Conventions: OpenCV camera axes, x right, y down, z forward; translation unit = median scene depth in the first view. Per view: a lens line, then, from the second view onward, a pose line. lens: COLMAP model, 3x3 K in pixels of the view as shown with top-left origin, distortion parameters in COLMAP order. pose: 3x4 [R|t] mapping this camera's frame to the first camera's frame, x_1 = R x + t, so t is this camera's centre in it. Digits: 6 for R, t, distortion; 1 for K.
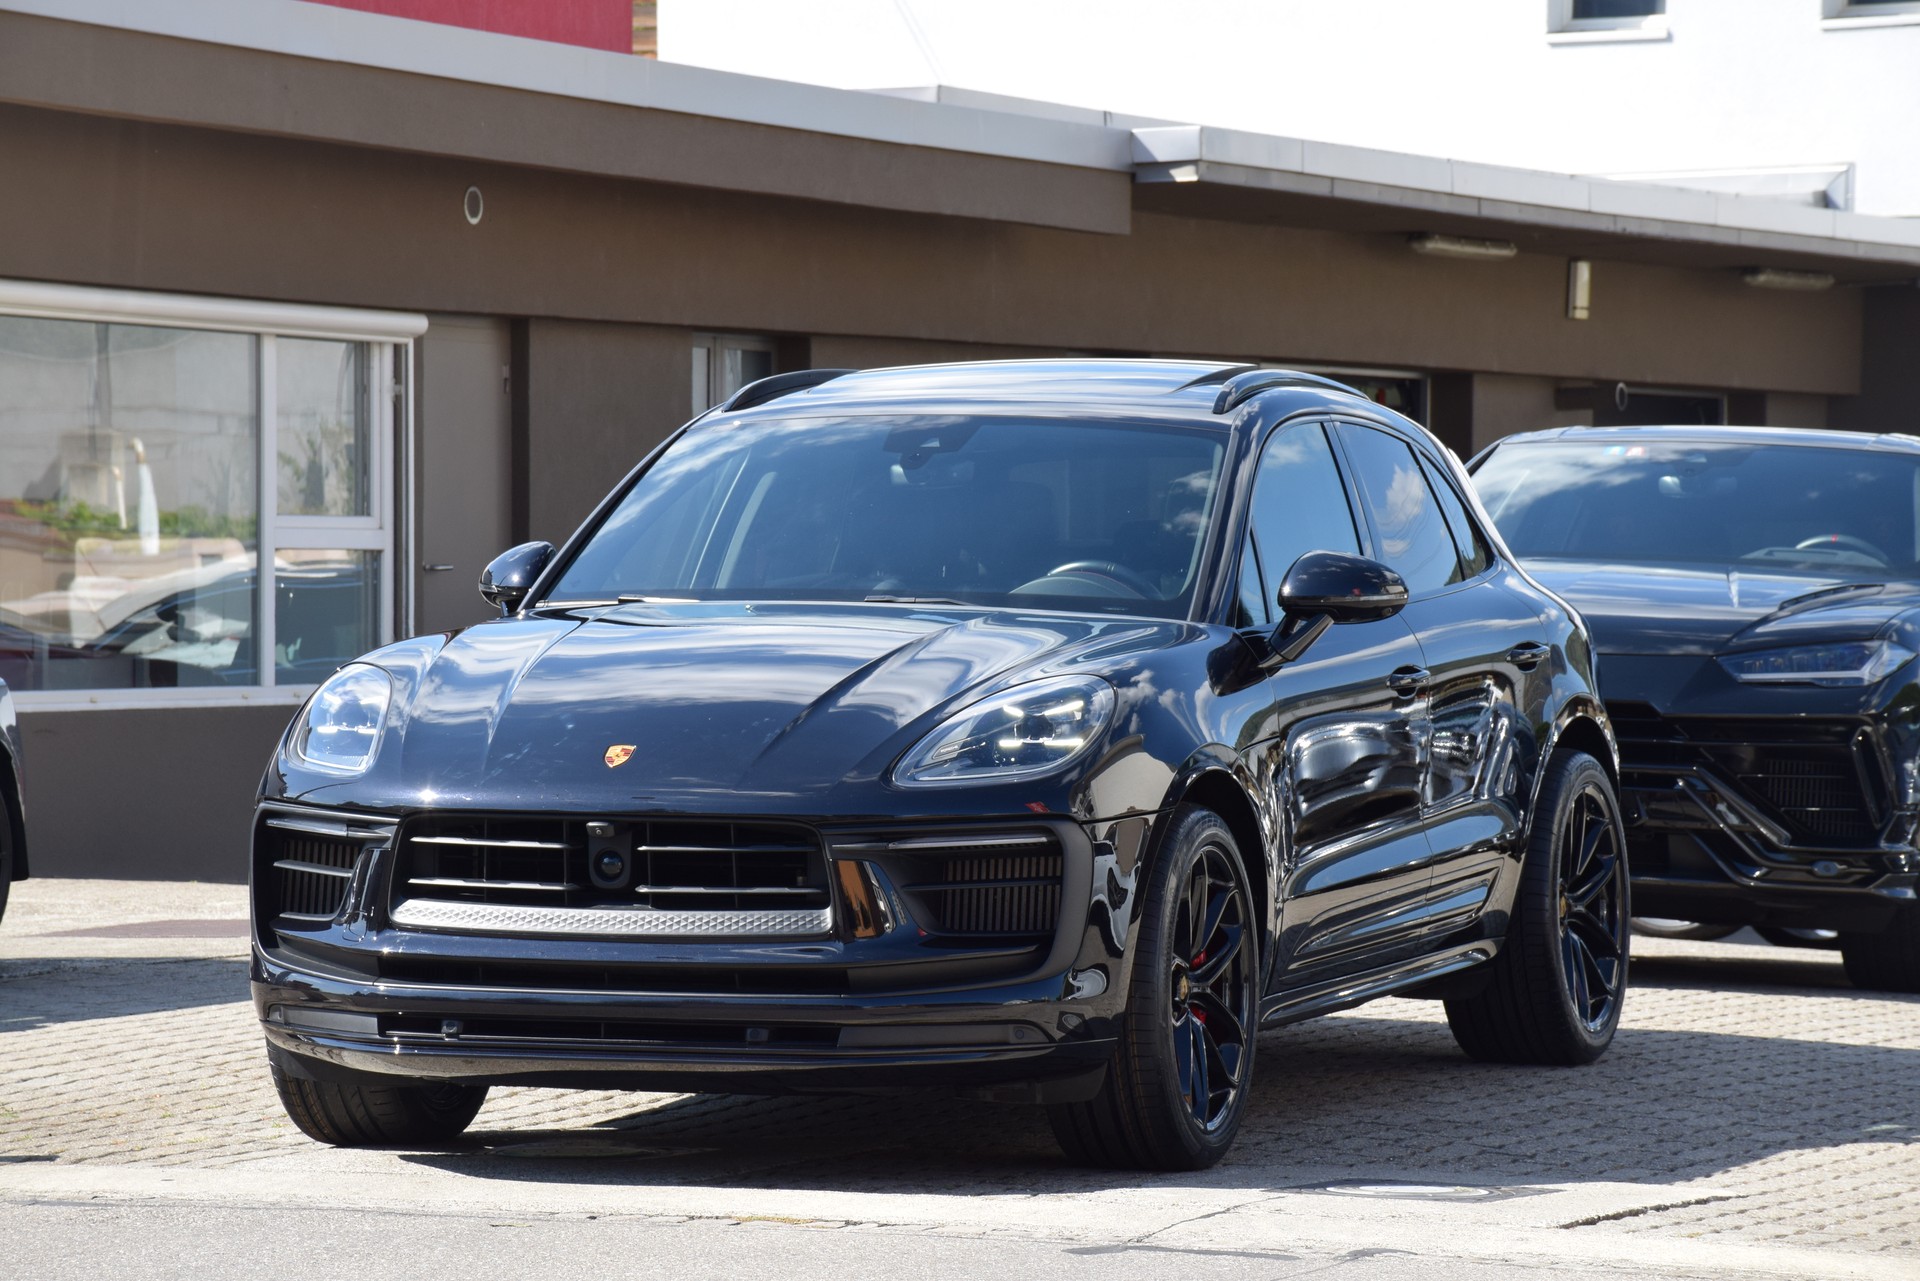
lens RADIAL K [[7393.0, 0, 960.0], [0, 7393.0, 640.5], [0, 0, 1]] dist [1.395208, 4.457982]
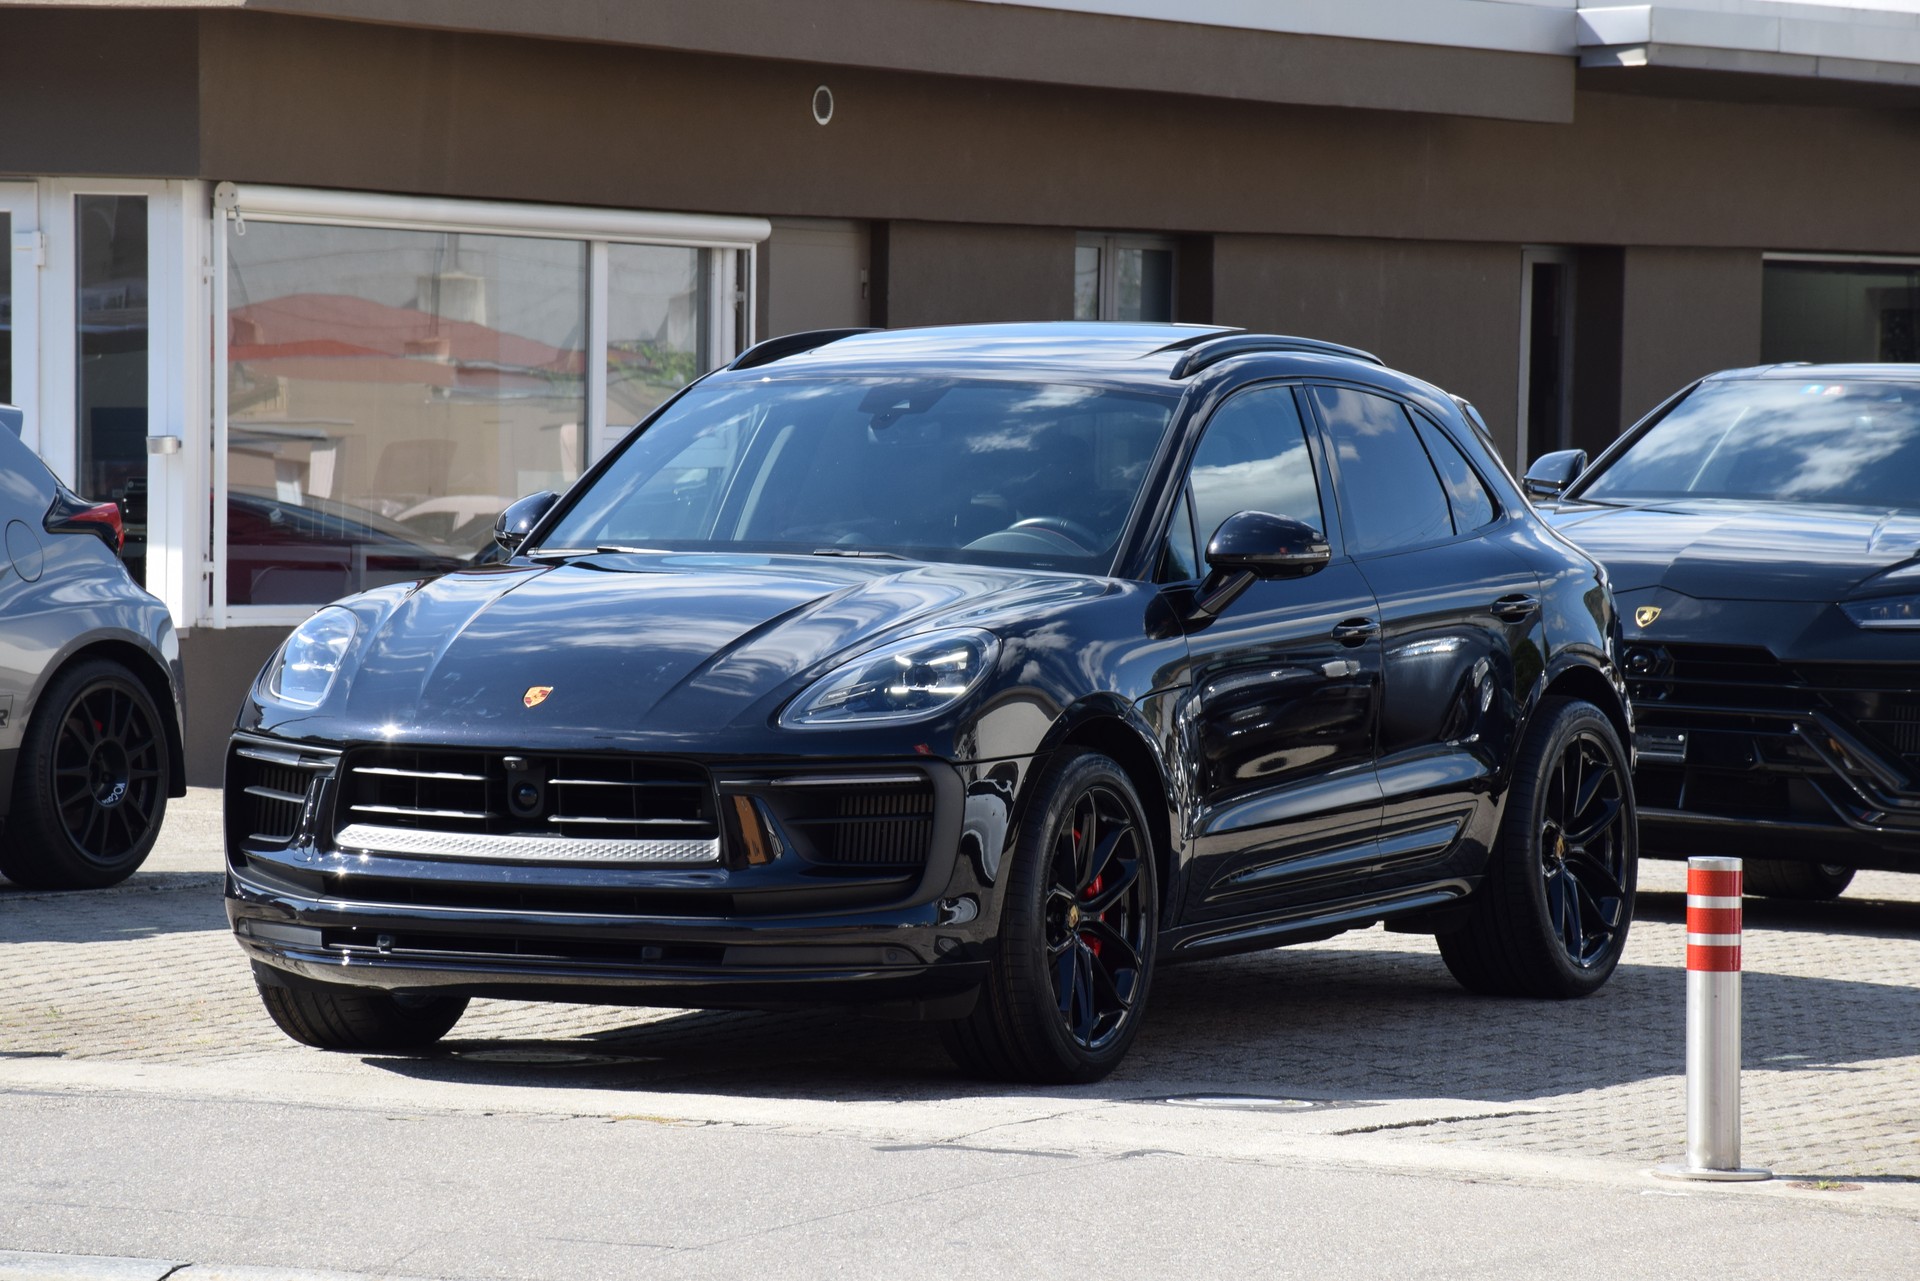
lens RADIAL K [[8573.1, 0, 960.0], [0, 8573.1, 640.5], [0, 0, 1]] dist [1.833258, 6.260583]
pose [[0.995422, 0.013373, -0.094639, 0.130644], [-0.012082, 0.999826, 0.014200, -0.011097], [0.094813, -0.012992, 0.995410, -0.249158]]
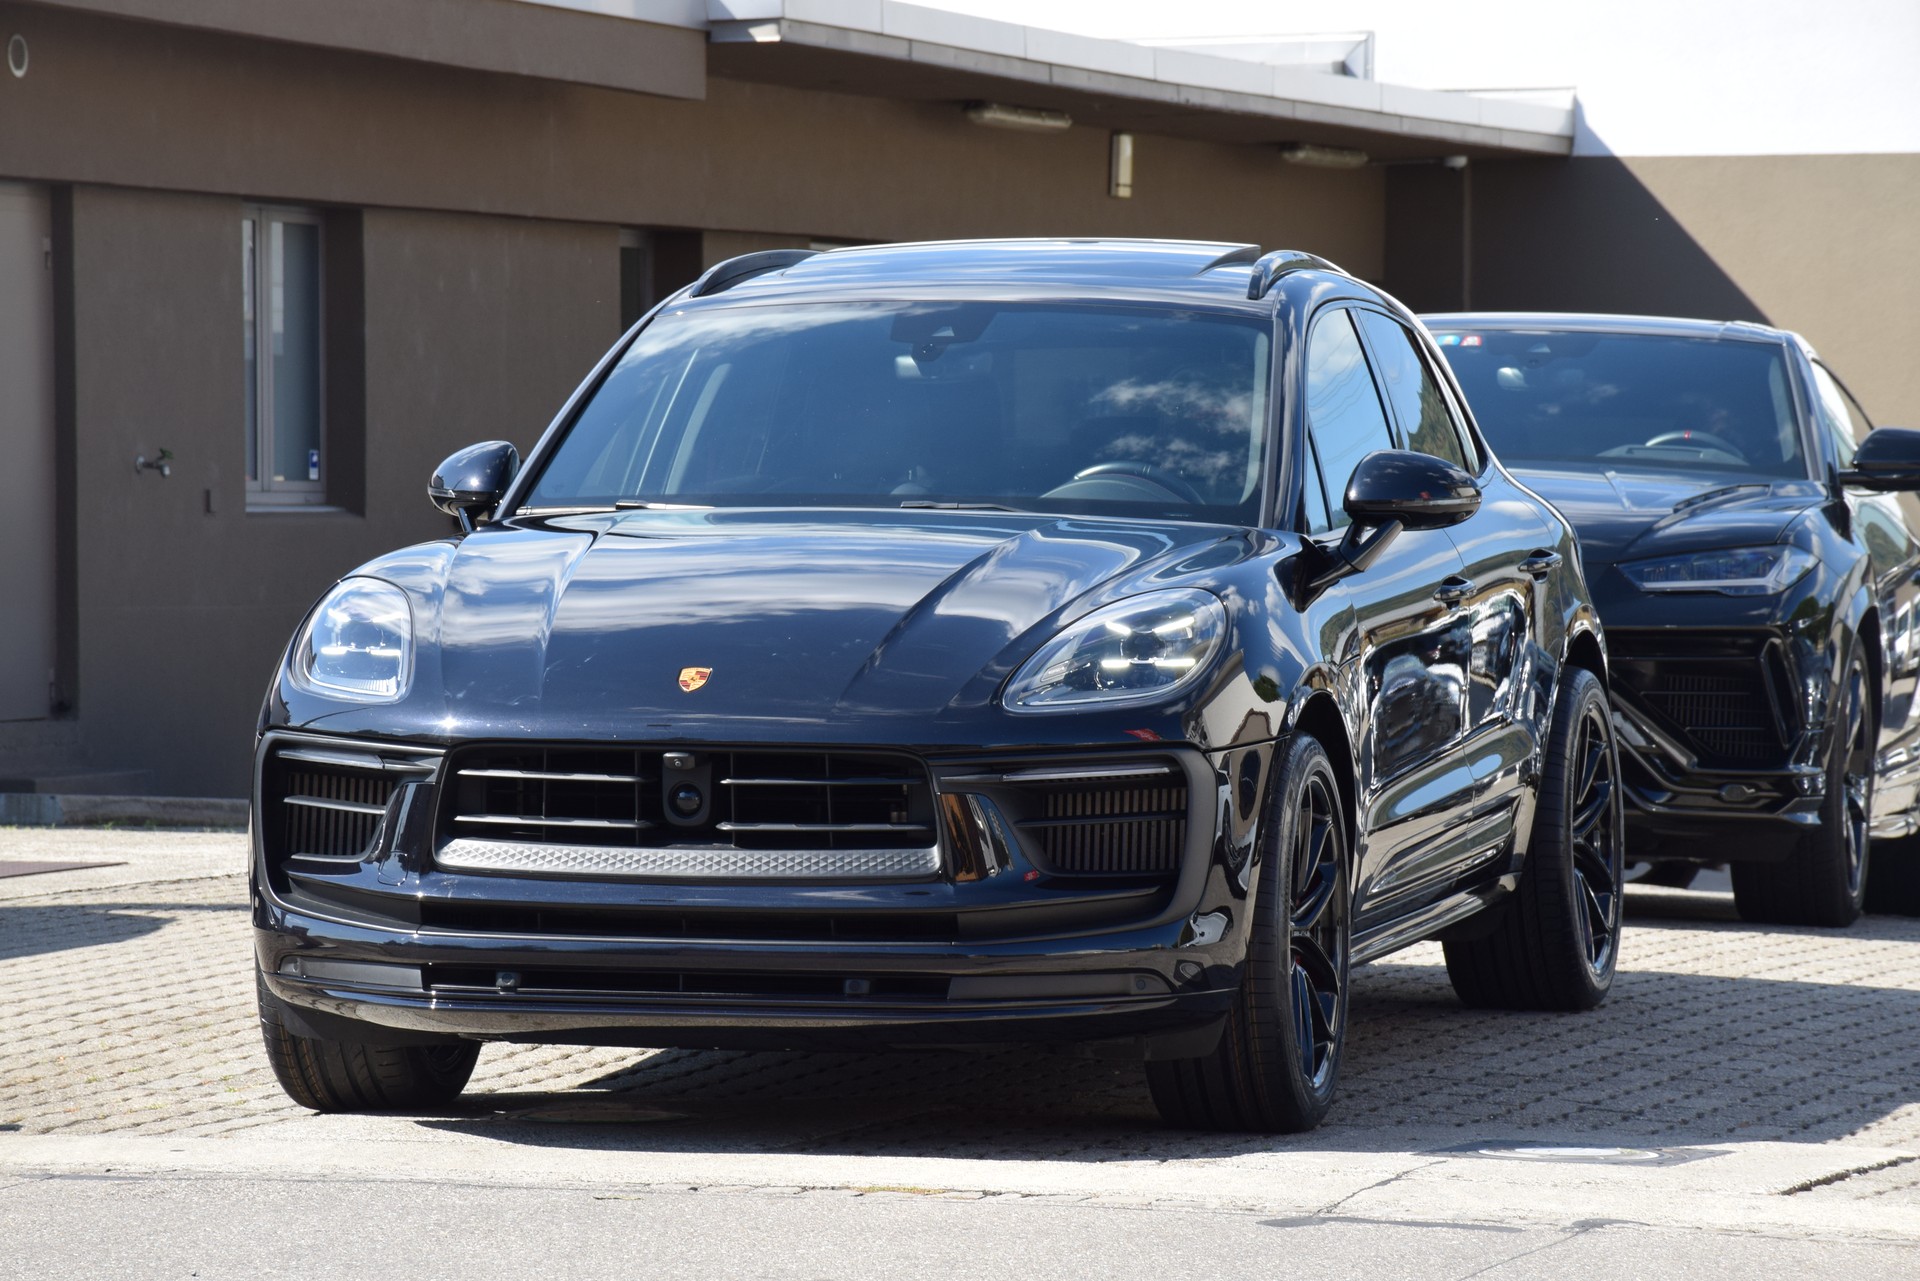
lens RADIAL K [[8049.4, 0, 960.0], [0, 8049.4, 640.5], [0, 0, 1]] dist [1.695459, 1.431648]
pose [[0.995628, -0.003403, 0.093344, -0.100915], [0.002288, 0.999925, 0.012052, -0.000934], [-0.093378, -0.011786, 0.995561, 0.017140]]
